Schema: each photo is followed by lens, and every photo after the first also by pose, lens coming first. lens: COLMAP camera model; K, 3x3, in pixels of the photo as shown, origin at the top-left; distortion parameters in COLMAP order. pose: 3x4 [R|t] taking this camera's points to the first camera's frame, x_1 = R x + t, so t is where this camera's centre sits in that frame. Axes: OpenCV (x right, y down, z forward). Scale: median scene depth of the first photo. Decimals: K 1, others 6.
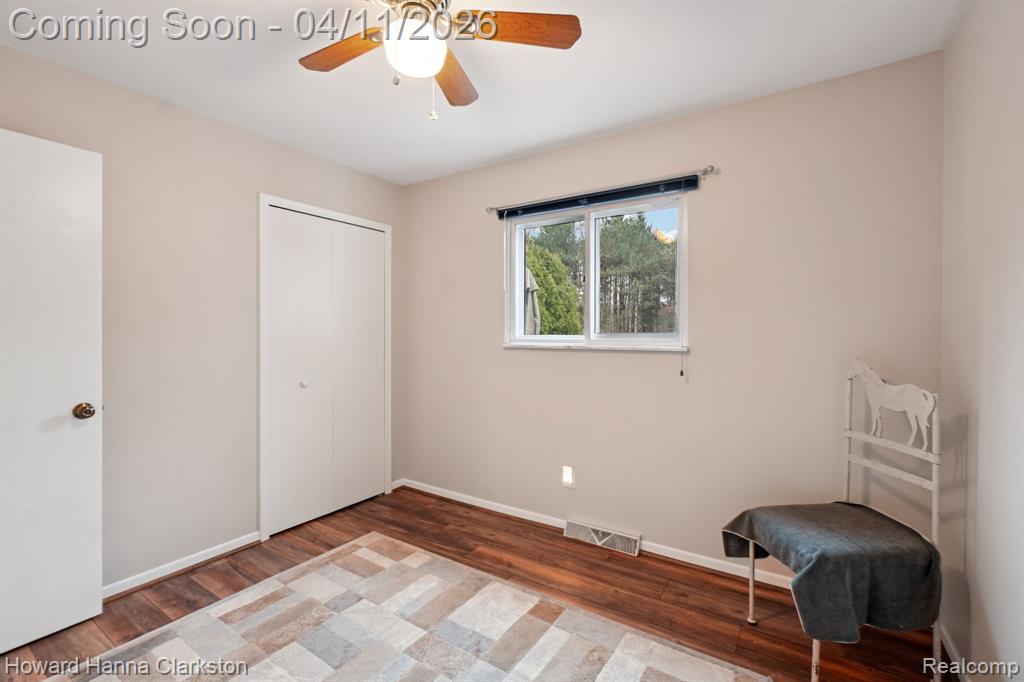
lens RADIAL K [[443.5, 0, 516.0], [0, 443.5, 337.8], [0, 0, 1]] dist [-0.006817, 0.002682]
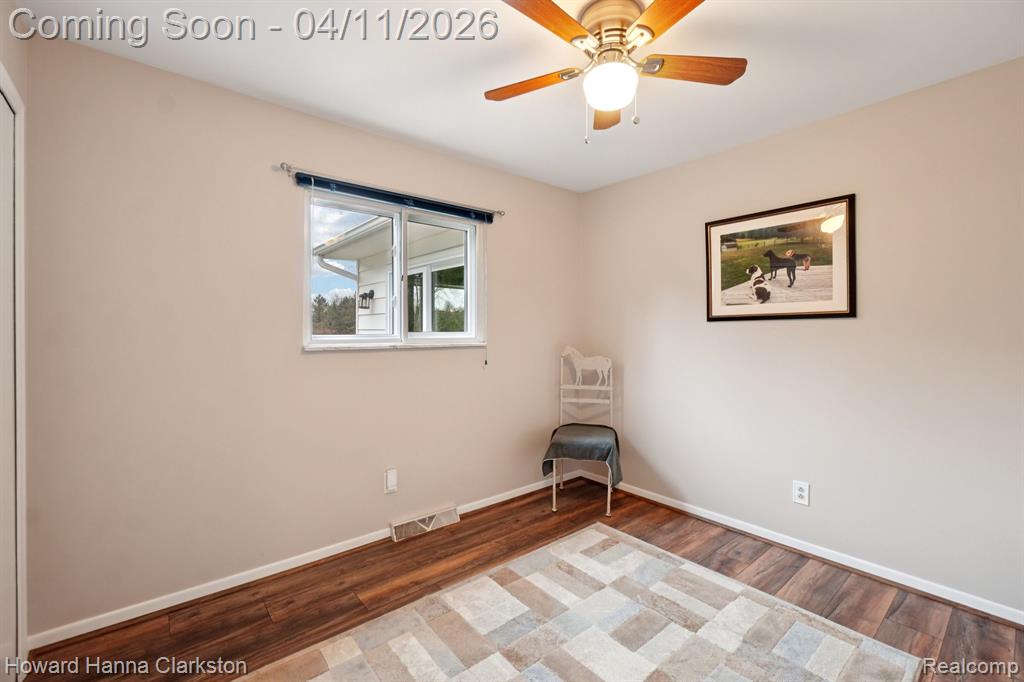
lens RADIAL K [[443.5, 0, 518.1], [0, 443.5, 335.2], [0, 0, 1]] dist [-0.006817, 0.002682]
pose [[0.292694, -0.018176, 0.956033, -0.843686], [0.011818, 0.999812, 0.015390, -0.019235], [-0.956133, 0.006794, 0.292854, 0.528148]]
